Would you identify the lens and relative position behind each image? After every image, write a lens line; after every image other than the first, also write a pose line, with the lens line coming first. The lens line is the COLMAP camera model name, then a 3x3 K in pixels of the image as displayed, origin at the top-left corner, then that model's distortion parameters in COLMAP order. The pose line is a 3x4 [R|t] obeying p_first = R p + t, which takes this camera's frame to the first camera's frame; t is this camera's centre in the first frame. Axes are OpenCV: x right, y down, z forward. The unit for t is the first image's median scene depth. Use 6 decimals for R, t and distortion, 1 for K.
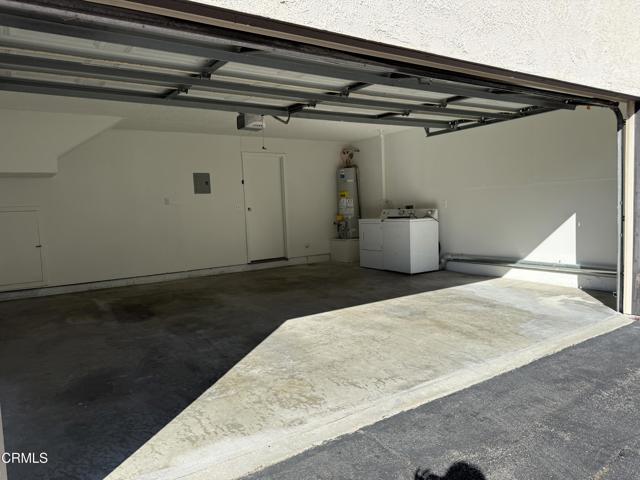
lens RADIAL K [[450.2, 0, 321.5], [0, 450.2, 237.6], [0, 0, 1]] dist [0.062684, -0.075929]
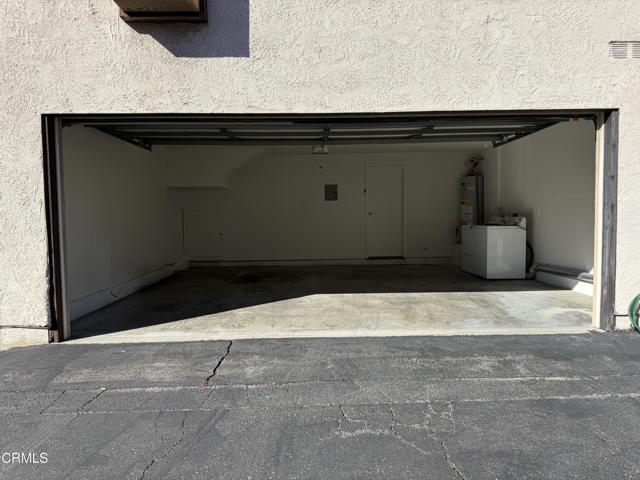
lens RADIAL K [[450.2, 0, 316.0], [0, 450.2, 242.2], [0, 0, 1]] dist [0.062684, -0.075929]
pose [[0.837921, 0.057552, -0.542749, 0.411953], [-0.058574, 0.998164, 0.015414, 0.002958], [0.542640, 0.018875, 0.839753, -0.090267]]
